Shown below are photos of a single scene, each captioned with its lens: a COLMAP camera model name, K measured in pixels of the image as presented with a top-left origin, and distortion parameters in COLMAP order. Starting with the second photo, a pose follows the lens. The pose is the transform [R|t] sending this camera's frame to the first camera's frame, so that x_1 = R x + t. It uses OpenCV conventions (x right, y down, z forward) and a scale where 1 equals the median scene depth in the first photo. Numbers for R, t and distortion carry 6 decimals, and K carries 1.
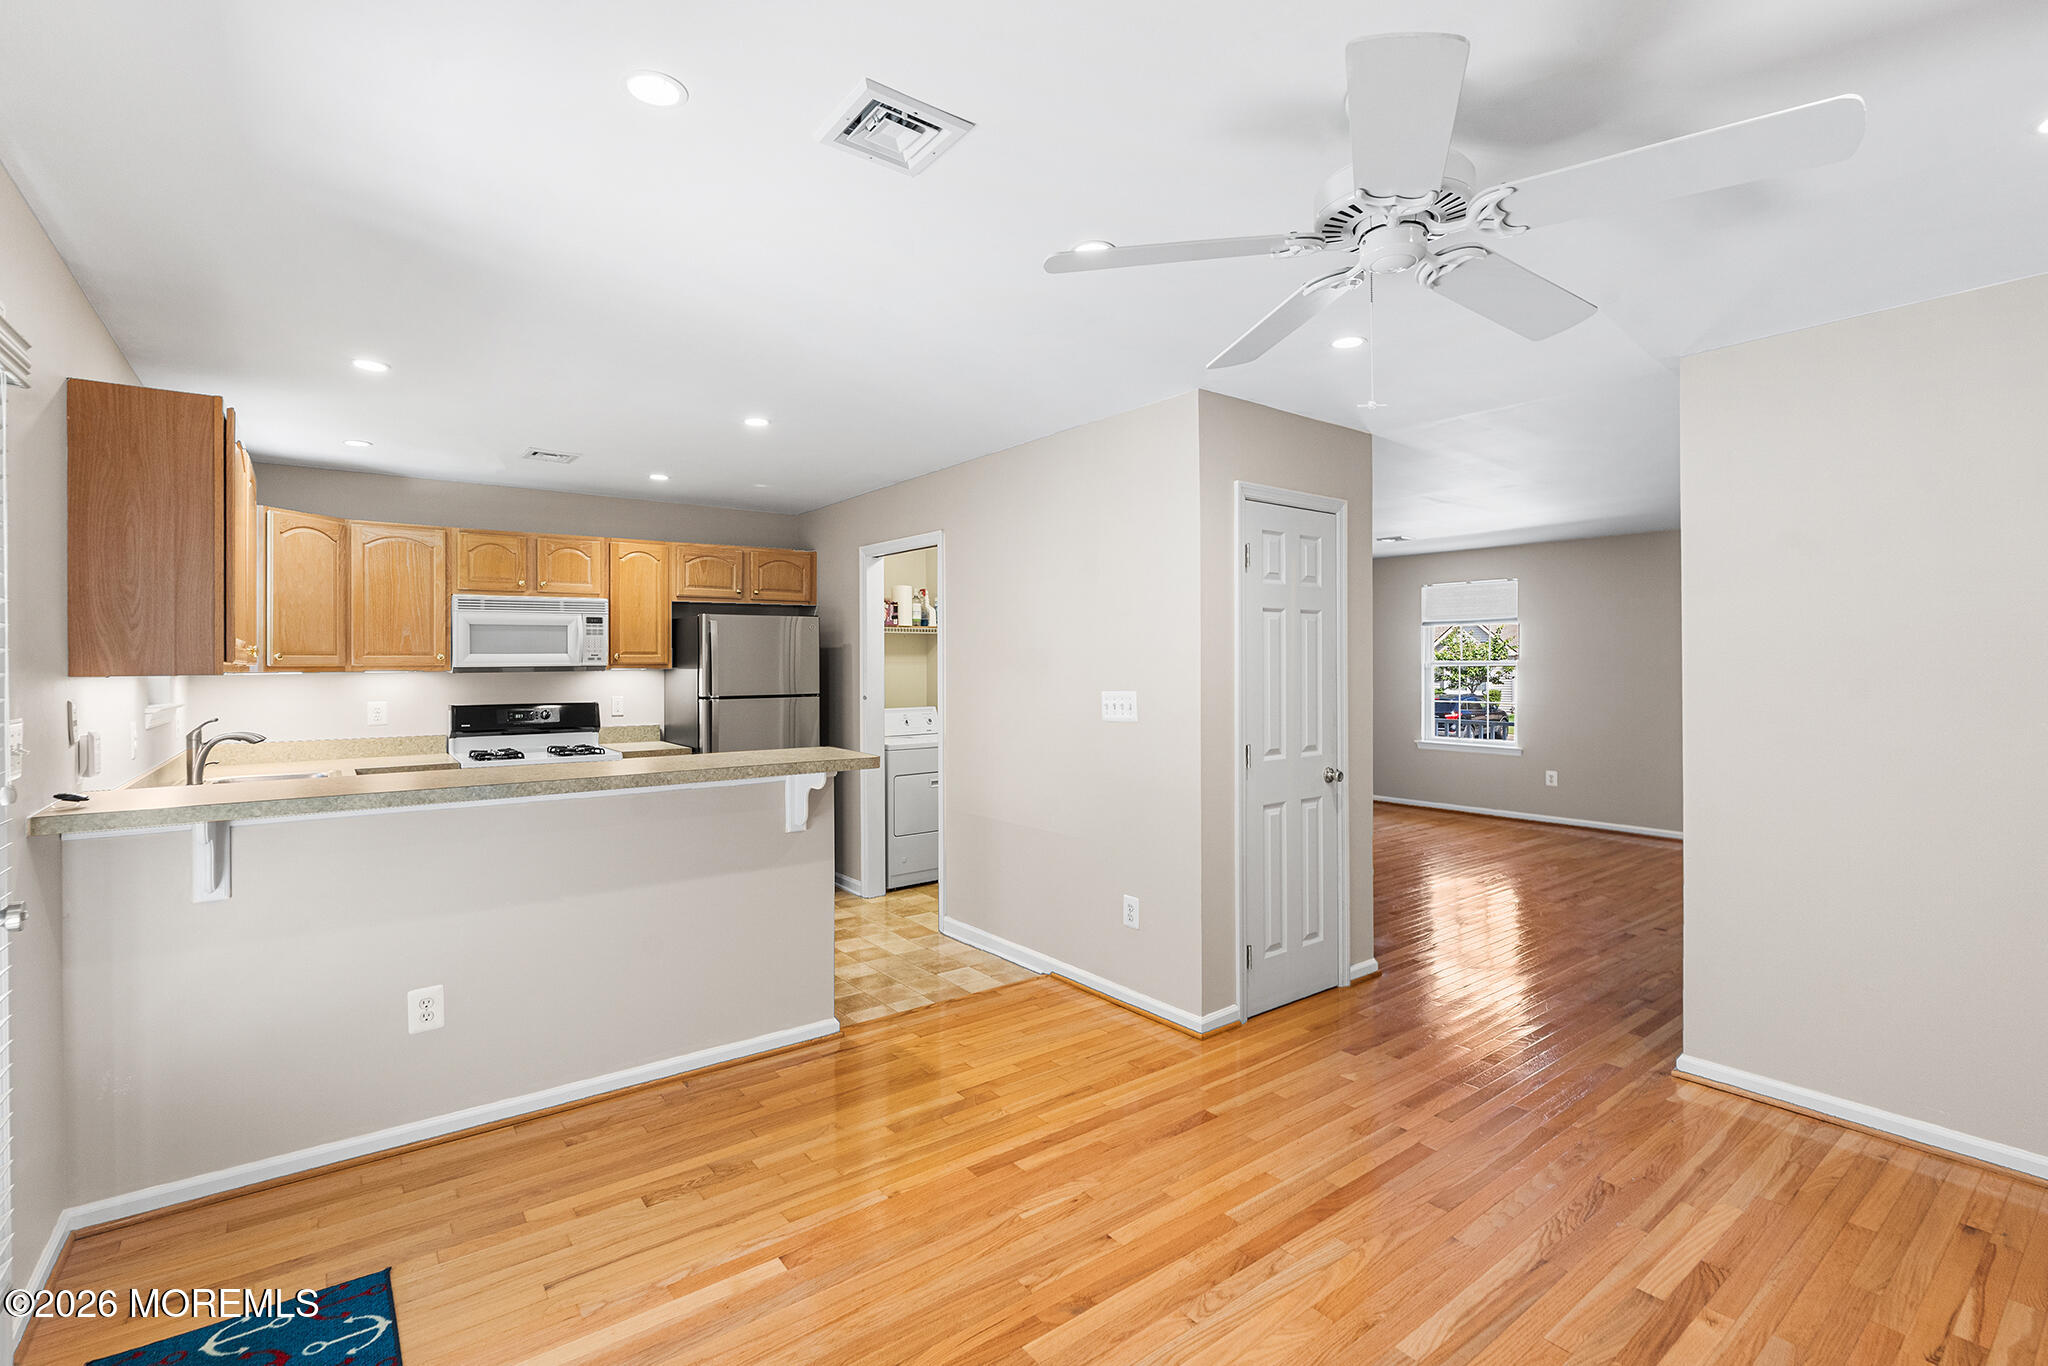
lens RADIAL K [[918.5, 0, 1035.0], [0, 918.5, 661.8], [0, 0, 1]] dist [-0.006794, 0.003021]
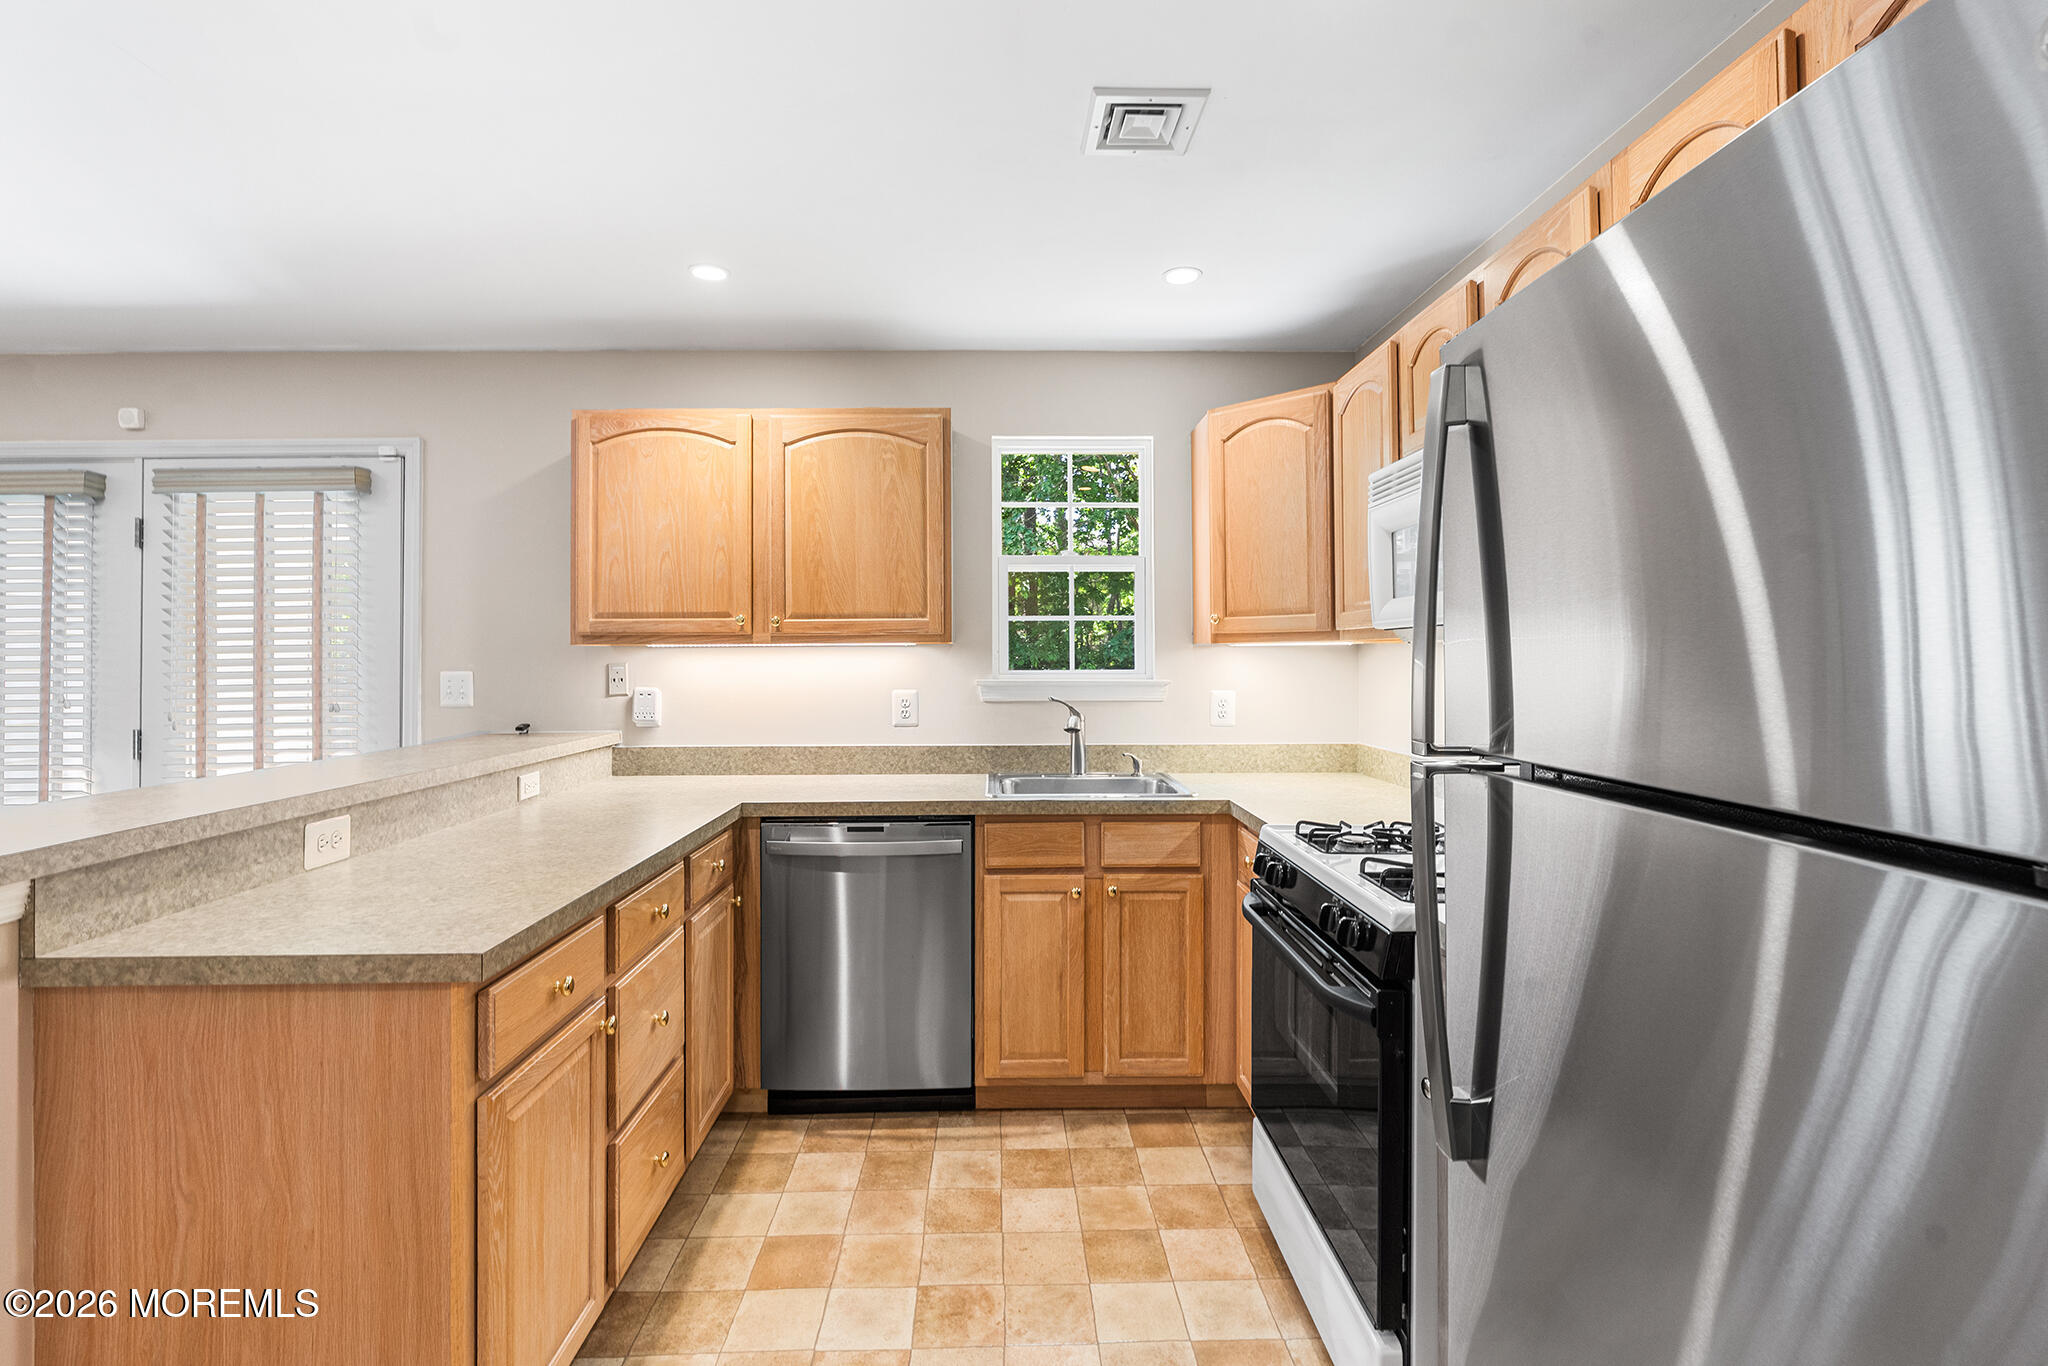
lens RADIAL K [[918.5, 0, 1002.1], [0, 918.5, 649.1], [0, 0, 1]] dist [-0.006794, 0.003021]
pose [[-0.600665, -0.000031, -0.799501, -0.153388], [0.007453, 0.999956, -0.005638, 0.017840], [0.799466, -0.009345, -0.600639, 1.184968]]
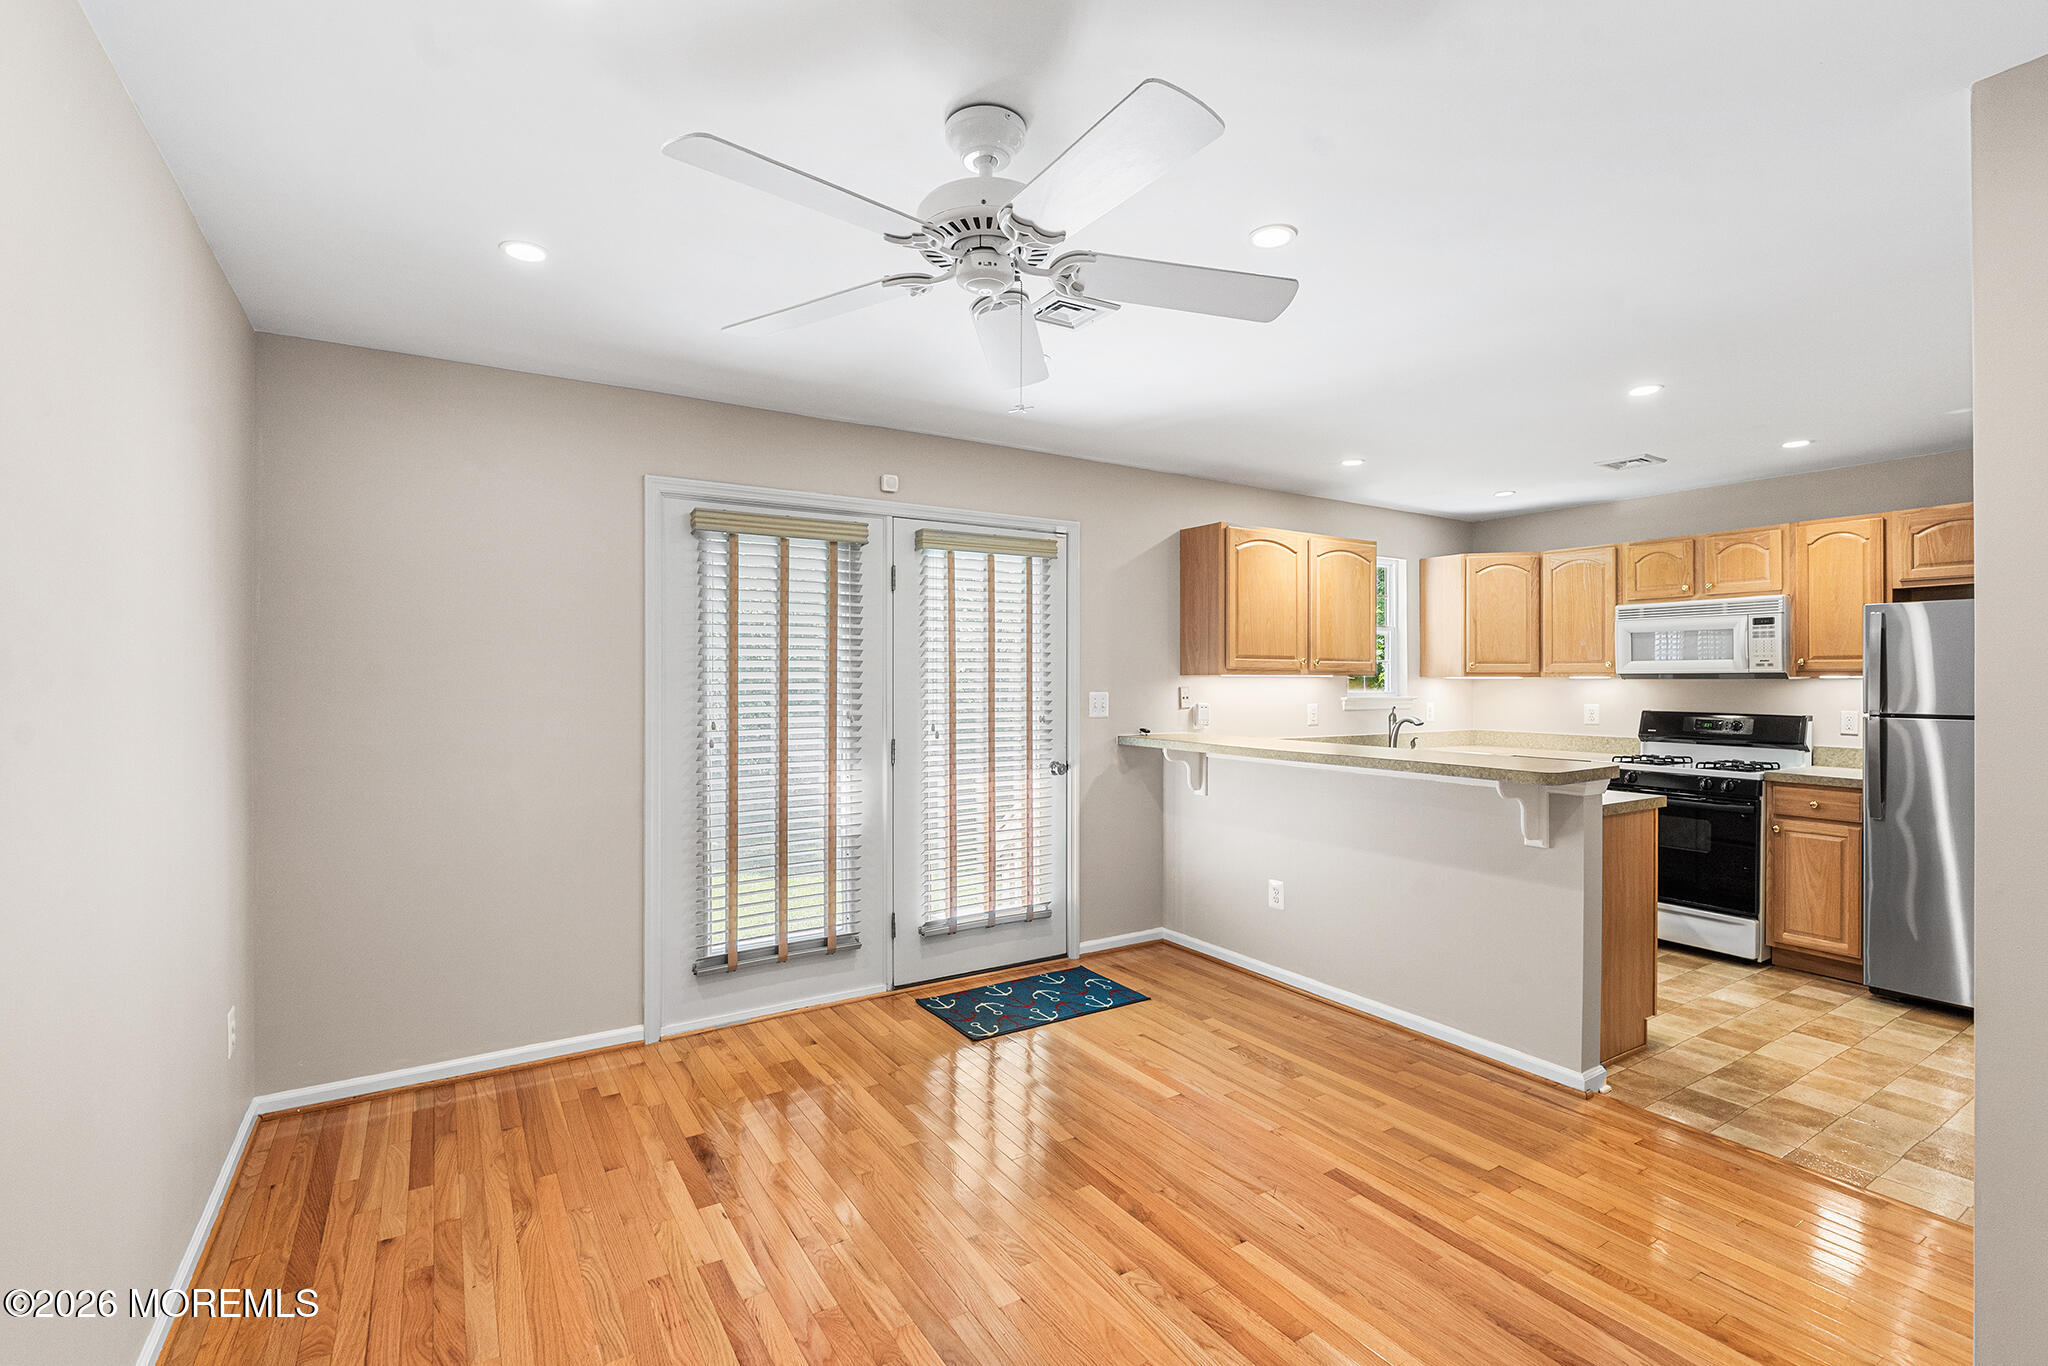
lens RADIAL K [[918.5, 0, 1002.4], [0, 918.5, 676.4], [0, 0, 1]] dist [-0.006794, 0.003021]
pose [[-0.092198, 0.002337, -0.995738, 0.526558], [-0.001138, 0.999996, 0.002452, 0.007533], [0.995740, 0.001359, -0.092195, 0.402686]]
